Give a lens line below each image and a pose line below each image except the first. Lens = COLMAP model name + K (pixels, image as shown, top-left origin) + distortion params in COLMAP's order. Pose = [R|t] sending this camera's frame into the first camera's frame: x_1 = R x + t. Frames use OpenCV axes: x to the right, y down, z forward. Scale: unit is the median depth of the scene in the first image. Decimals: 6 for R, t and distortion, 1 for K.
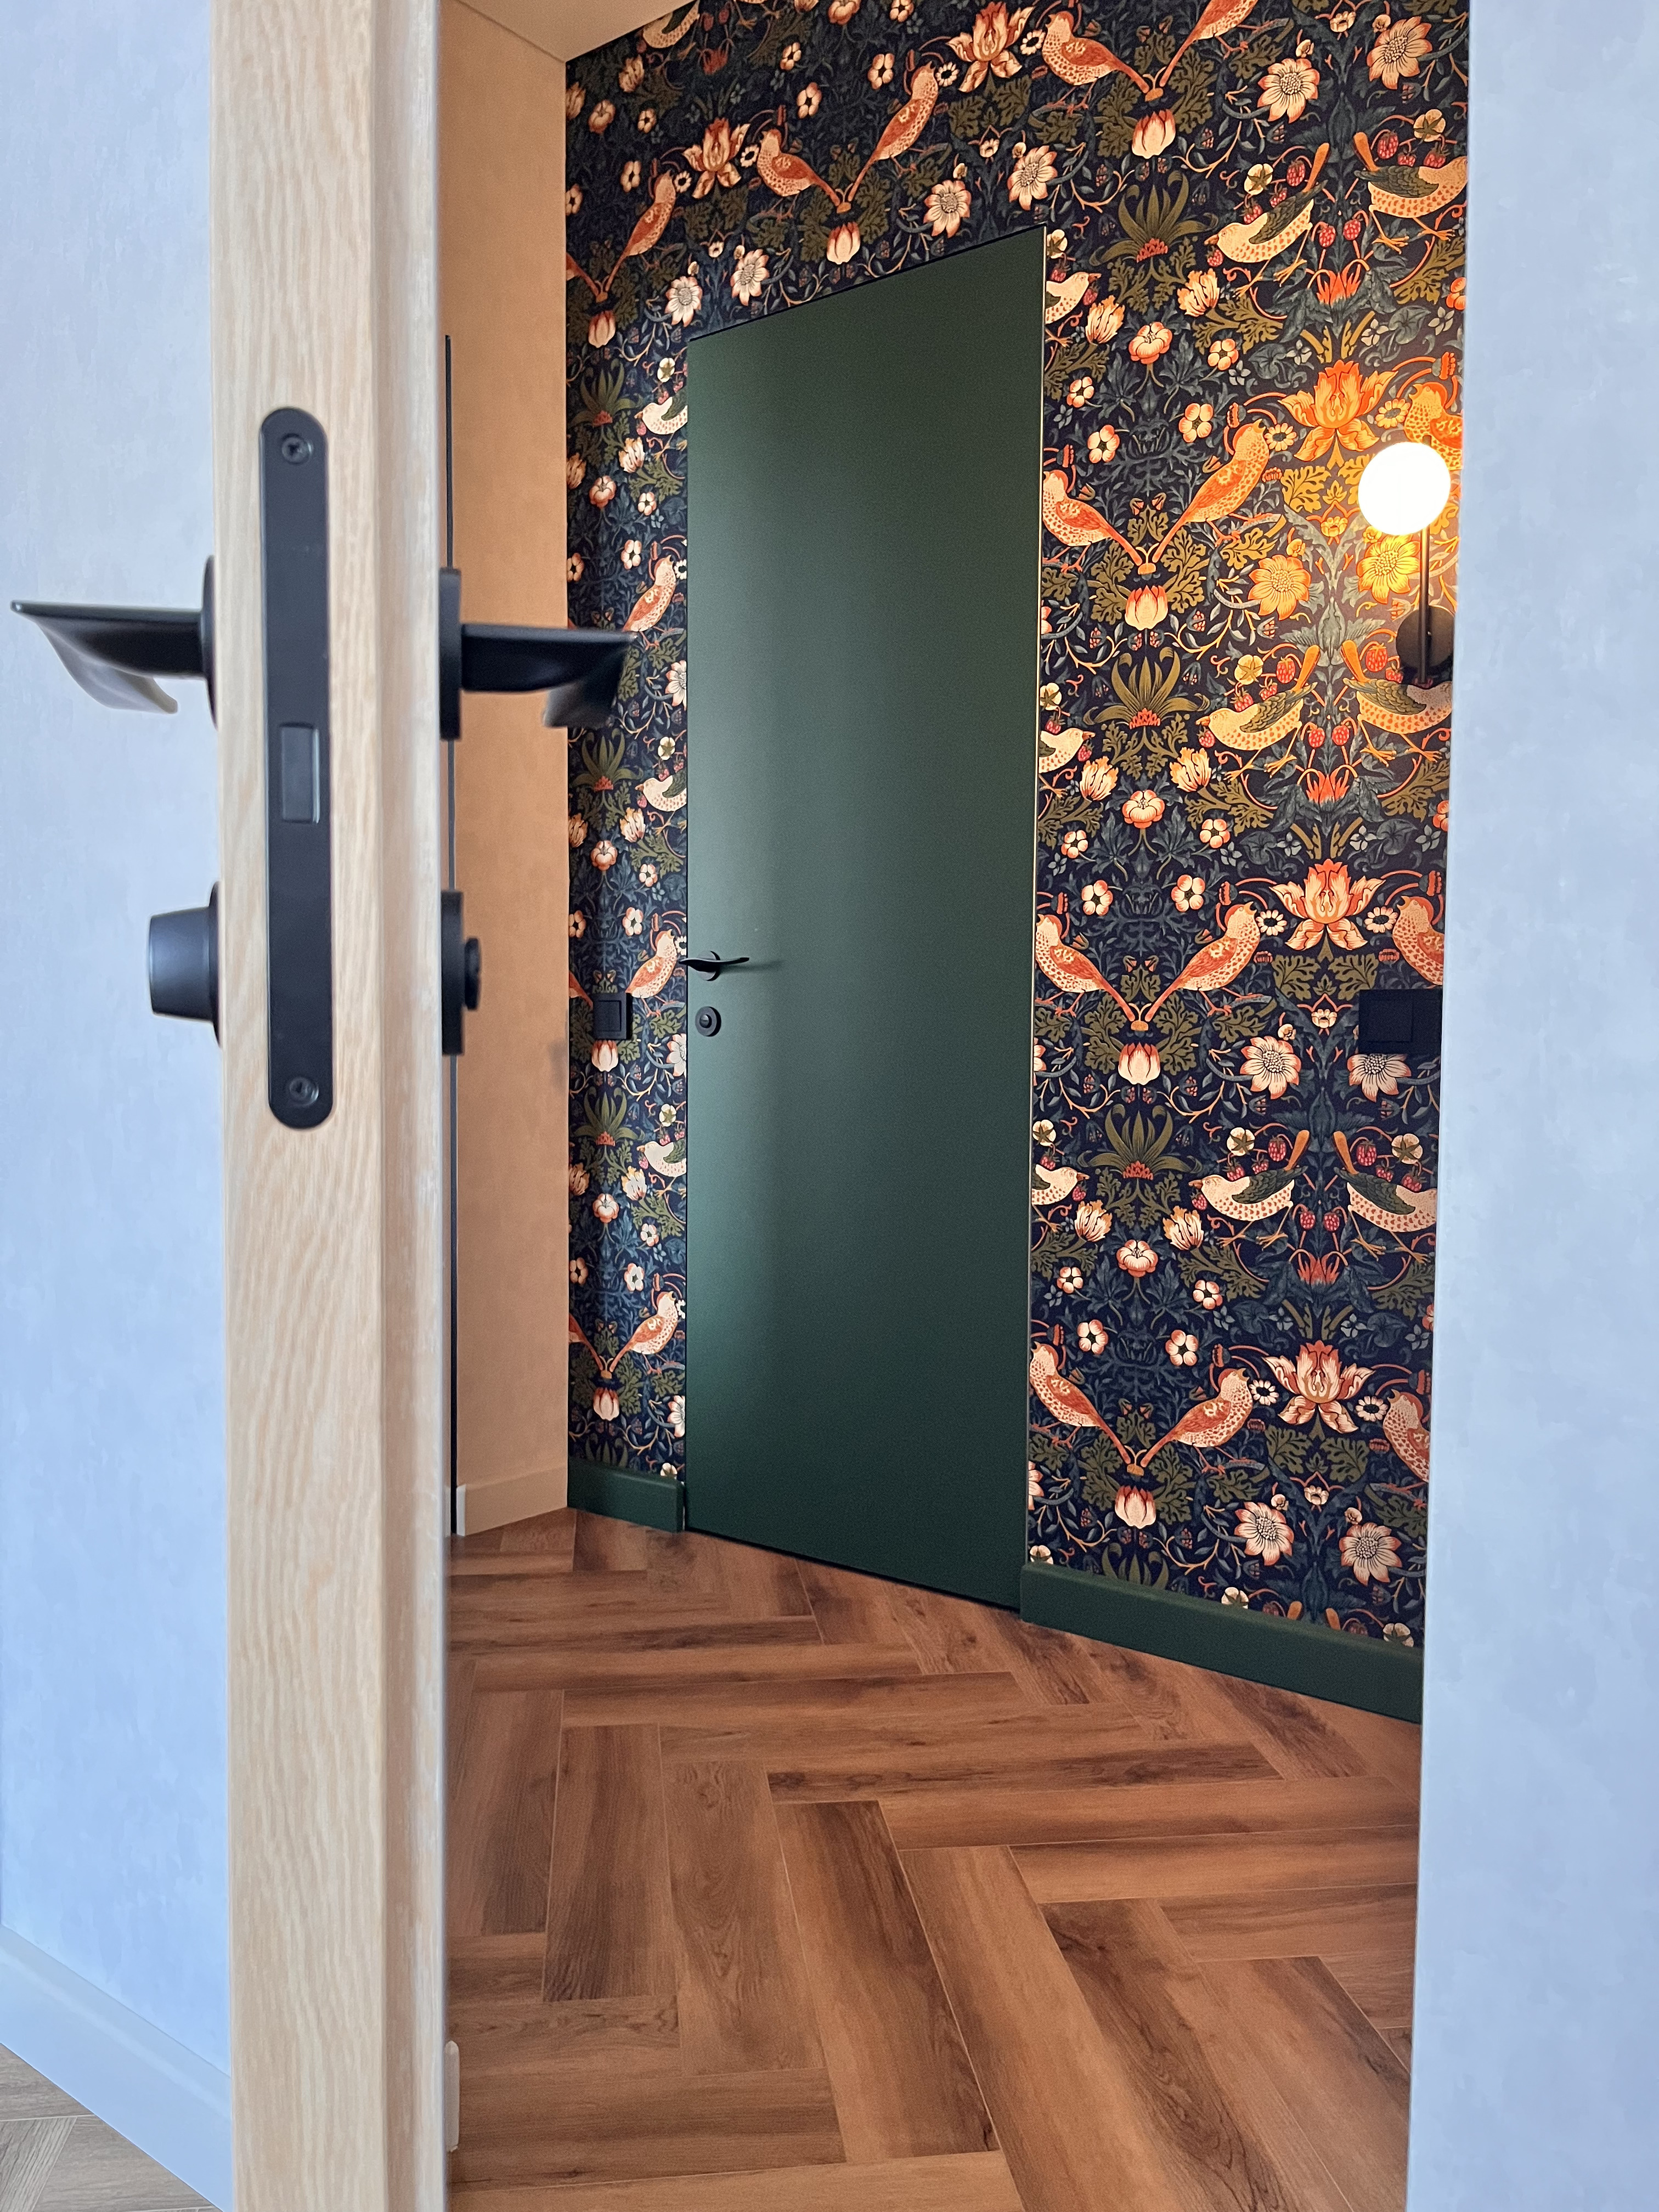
lens RADIAL K [[1687.8, 0, 830.5], [0, 1687.8, 1124.3], [0, 0, 1]] dist [0.055666, -0.080763]
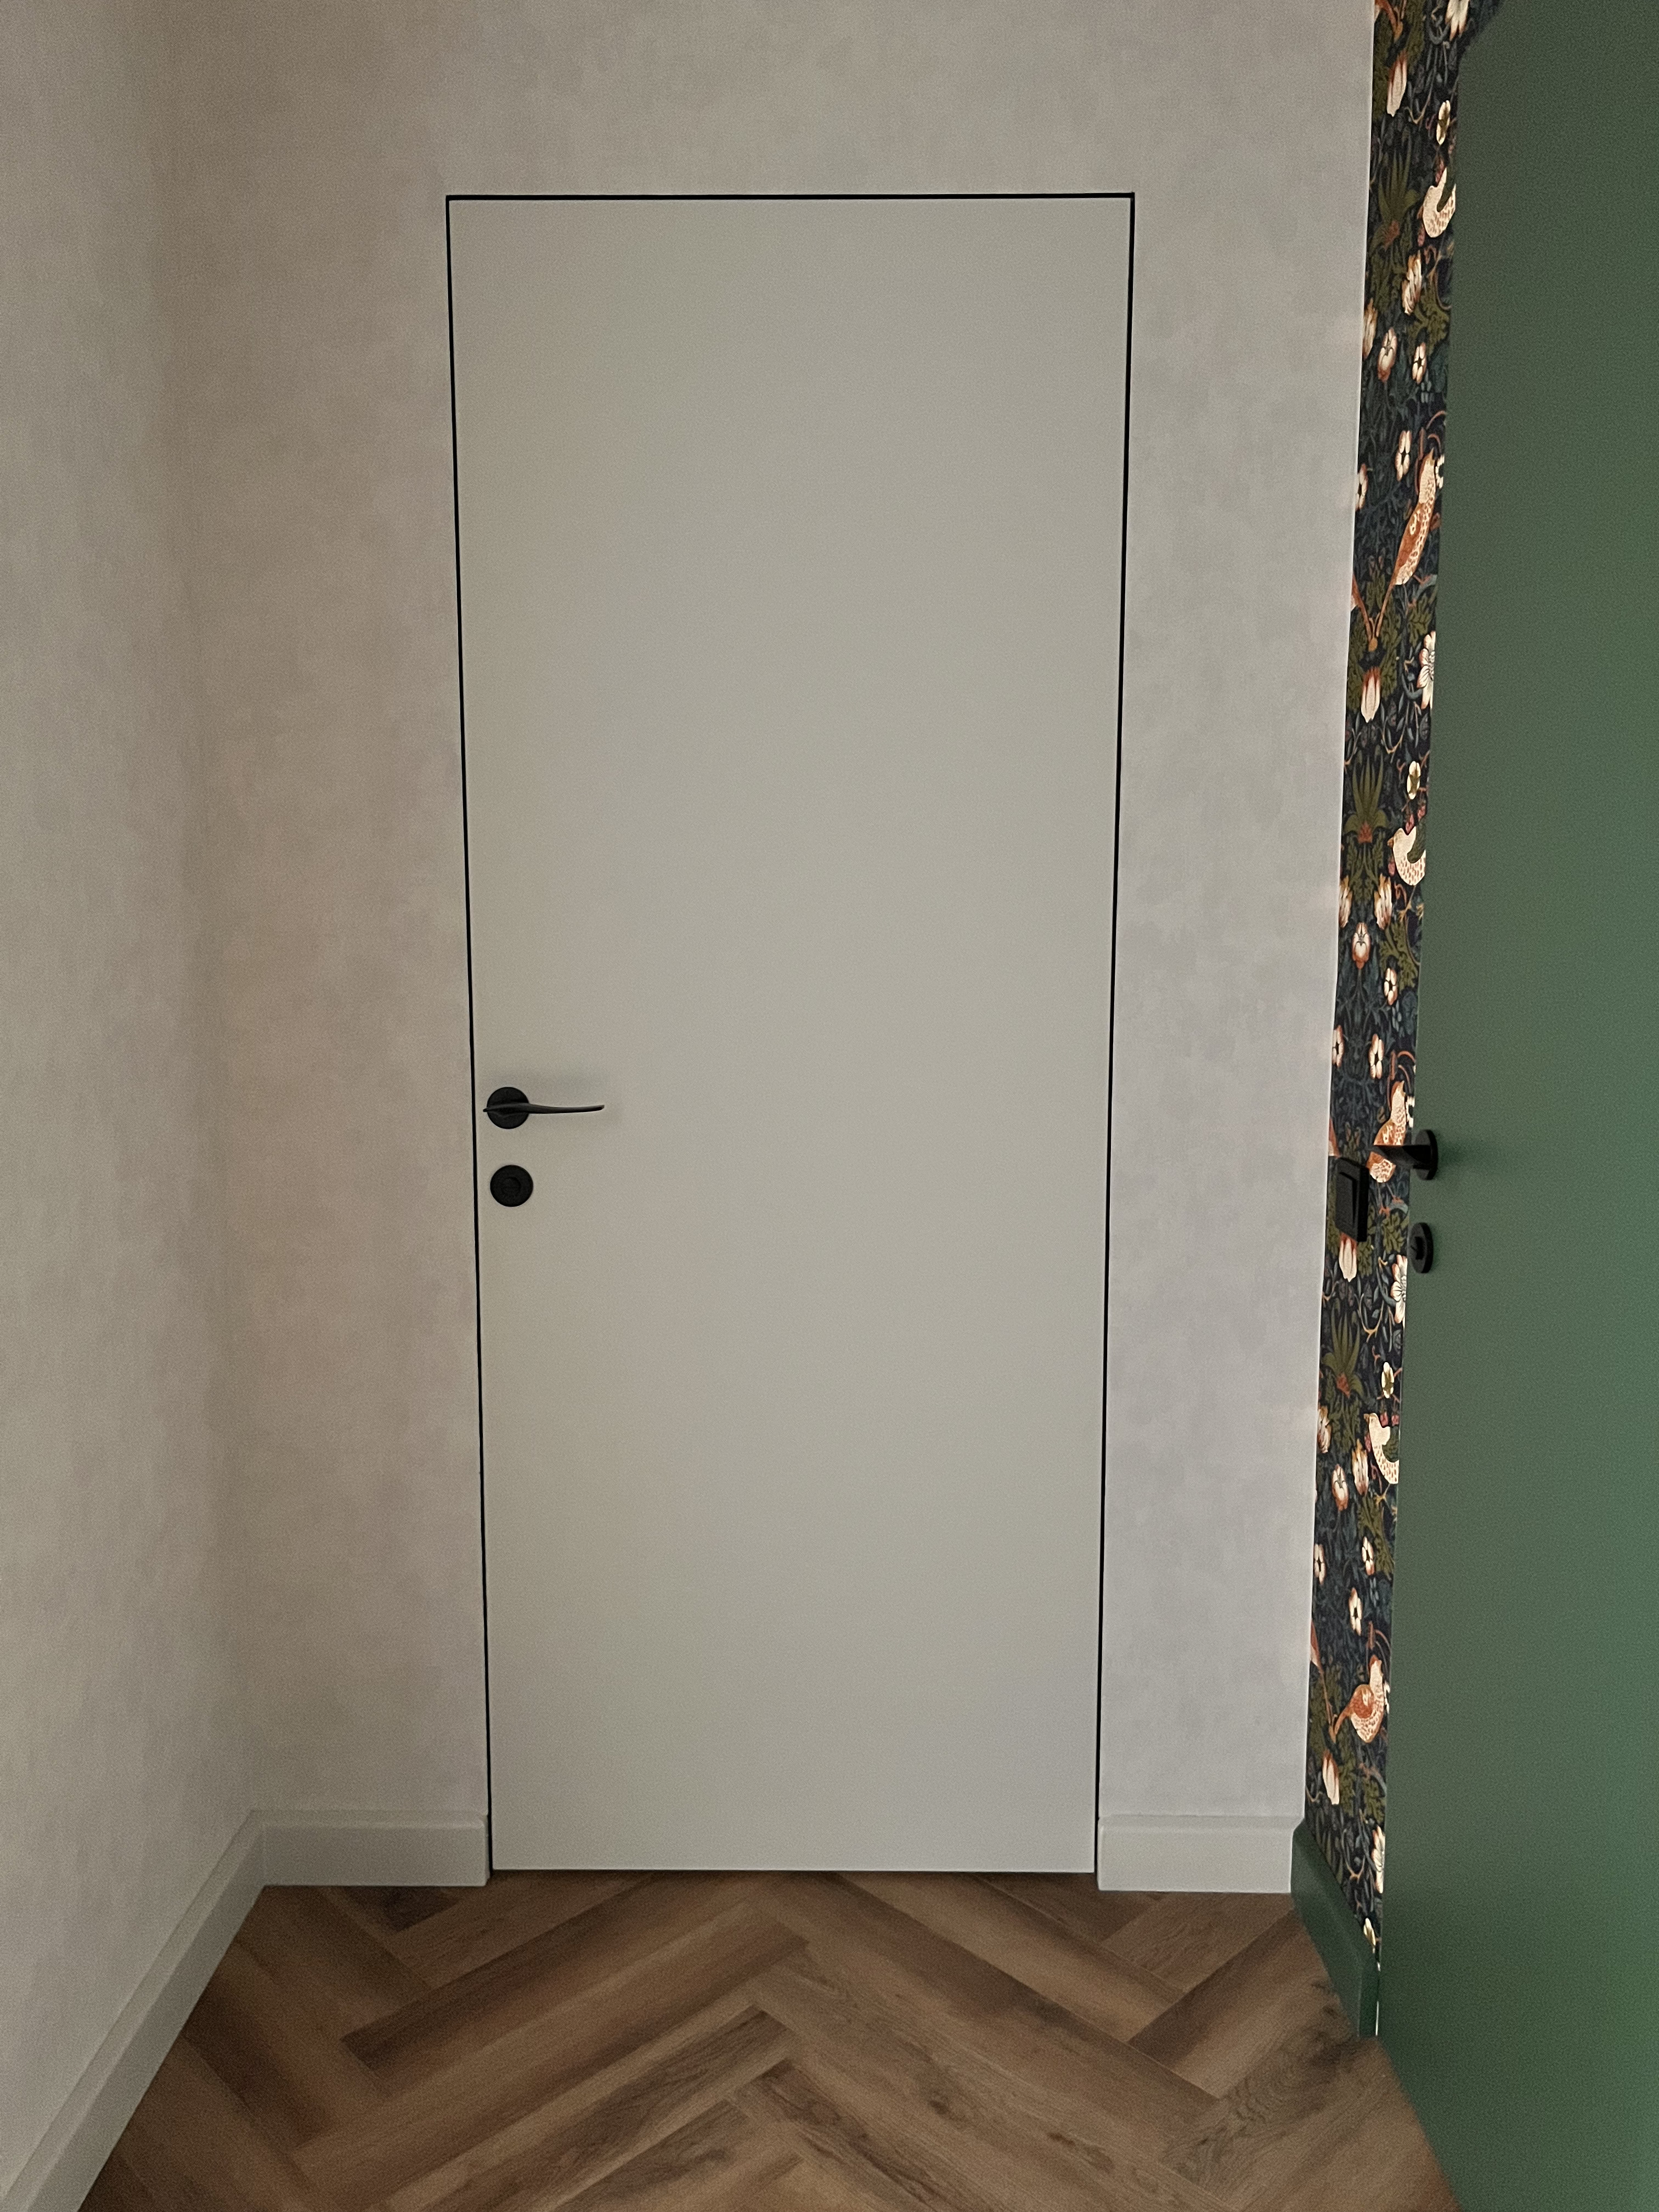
lens RADIAL K [[1687.8, 0, 830.7], [0, 1687.8, 1099.9], [0, 0, 1]] dist [0.055666, -0.080763]
pose [[0.604112, 0.090986, -0.791688, 0.316267], [-0.037807, 0.995614, 0.085573, -0.185021], [0.796002, -0.021764, 0.604903, 0.569893]]
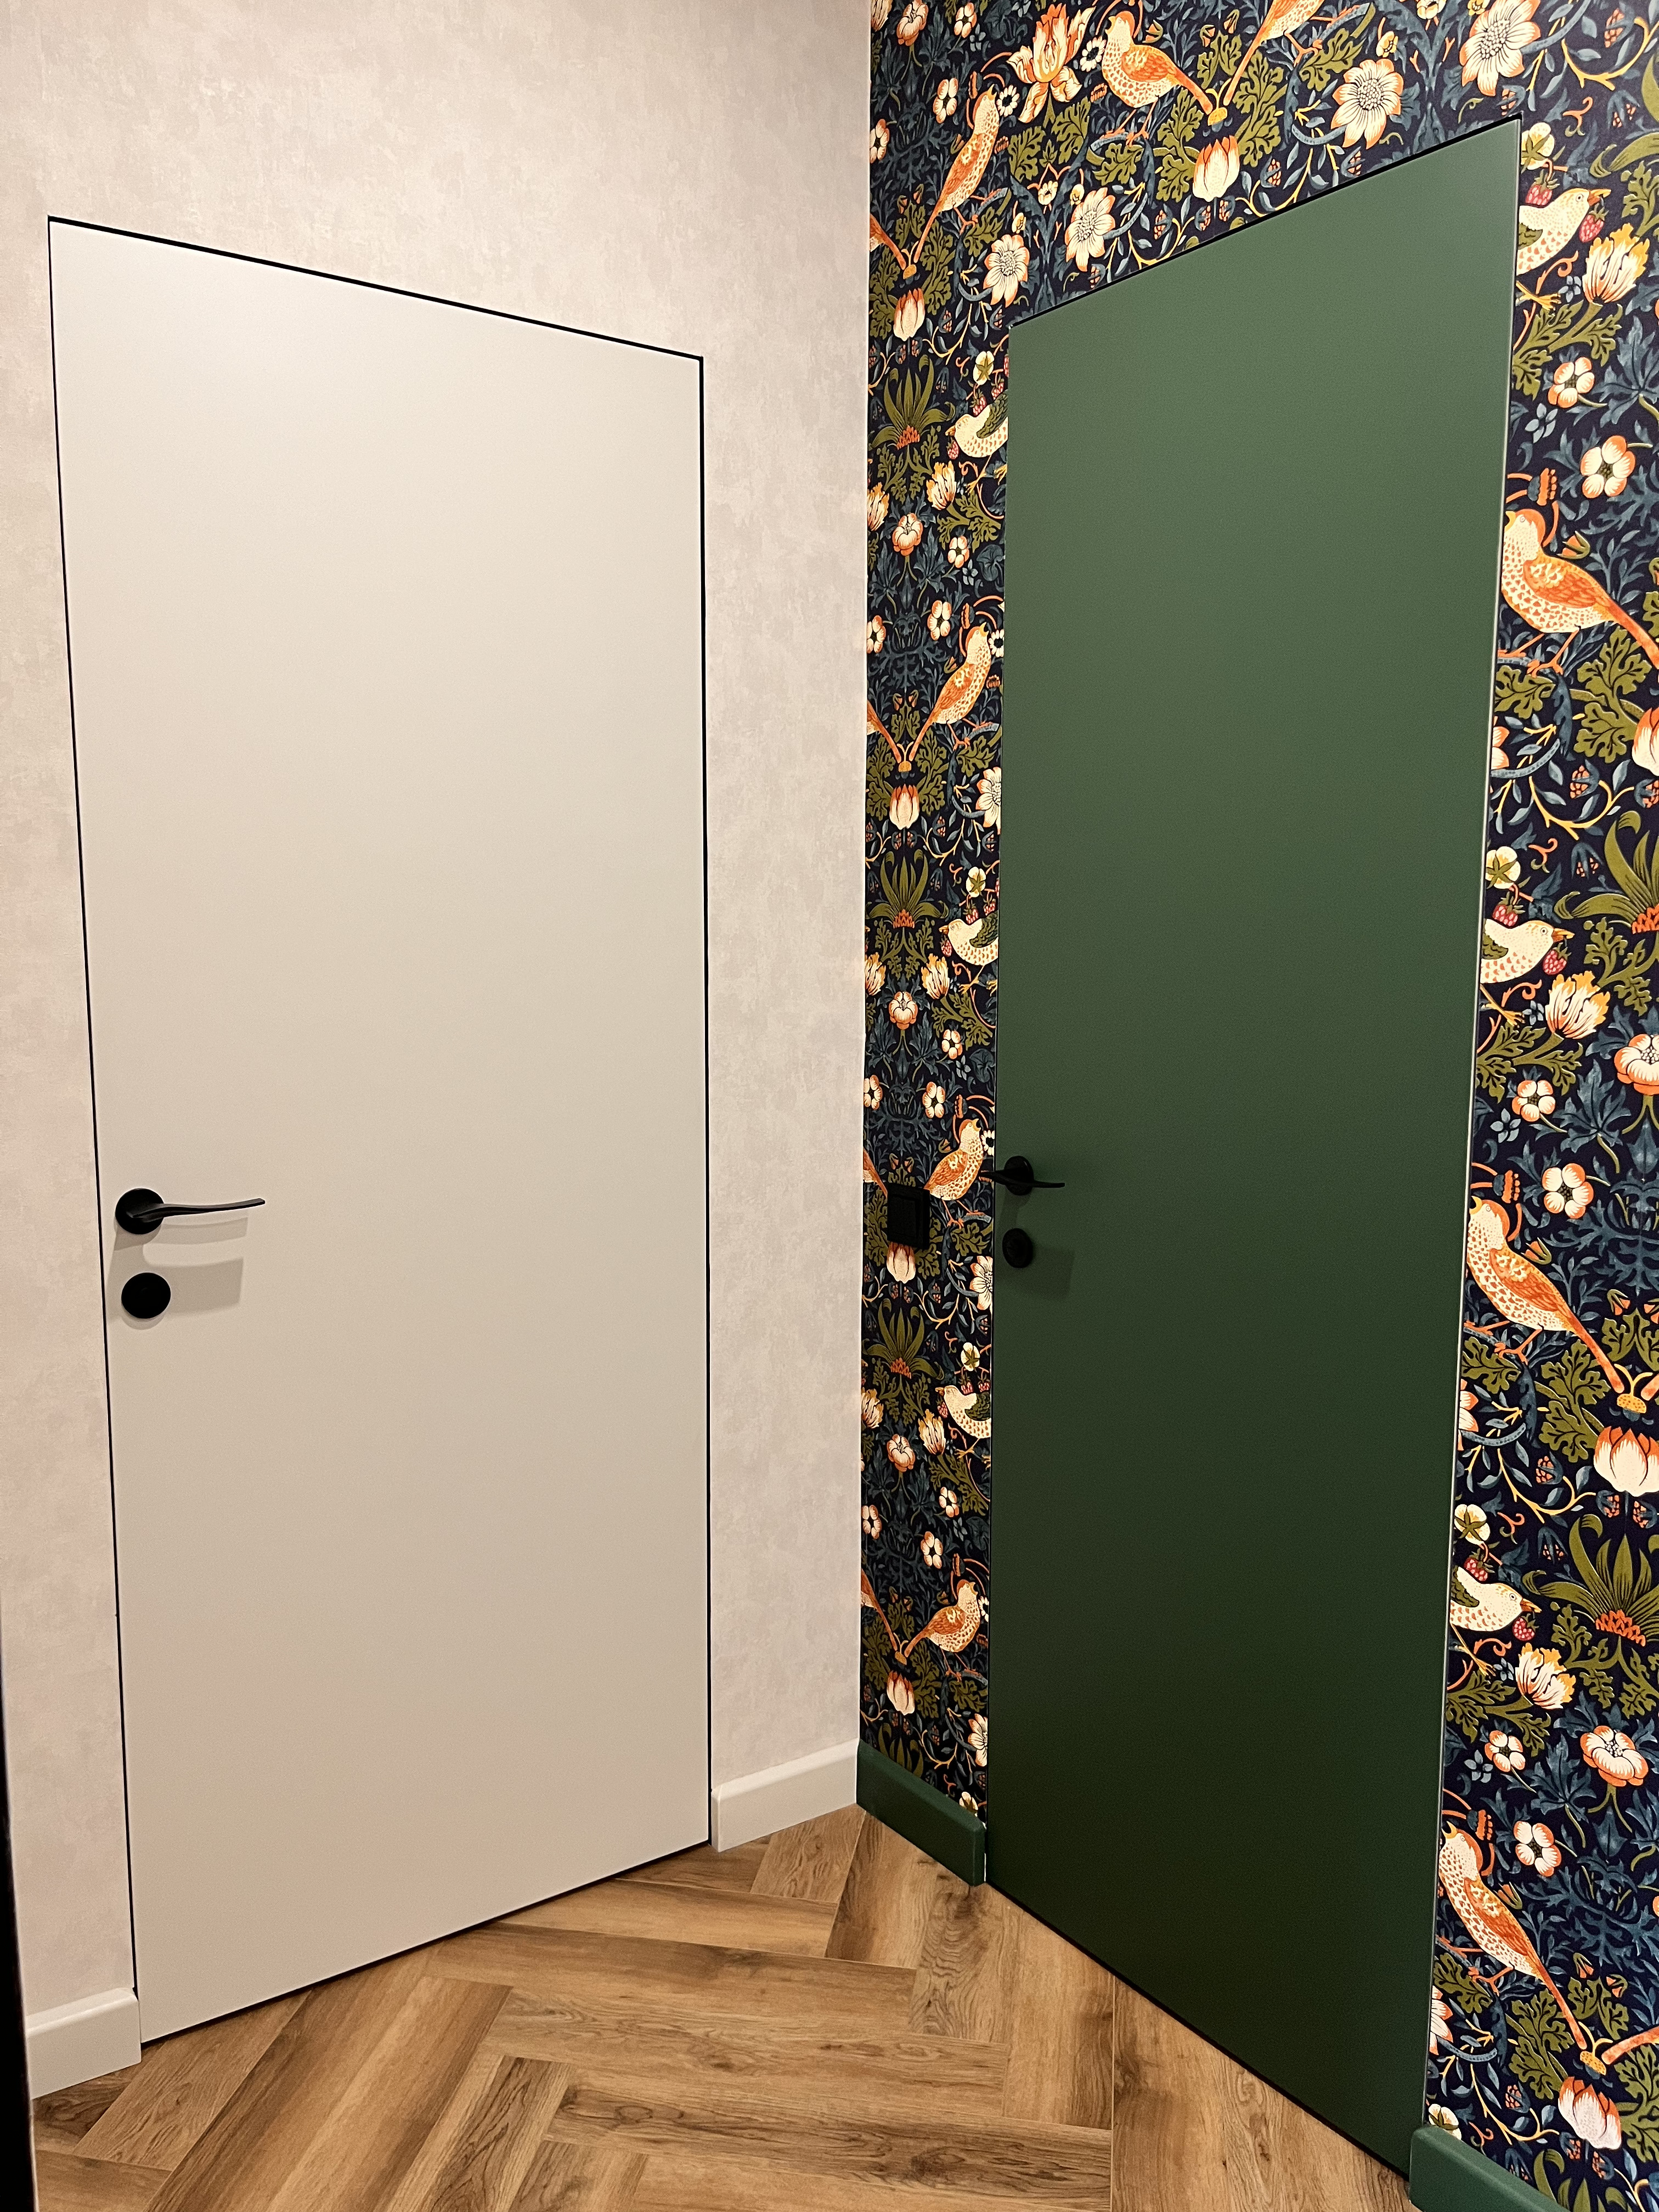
lens RADIAL K [[1687.8, 0, 825.6], [0, 1687.8, 1120.3], [0, 0, 1]] dist [0.055666, -0.080763]
pose [[0.953598, 0.031540, -0.299425, 0.082260], [-0.011105, 0.997506, 0.069706, -0.202339], [0.300877, -0.063146, 0.951570, 0.308779]]
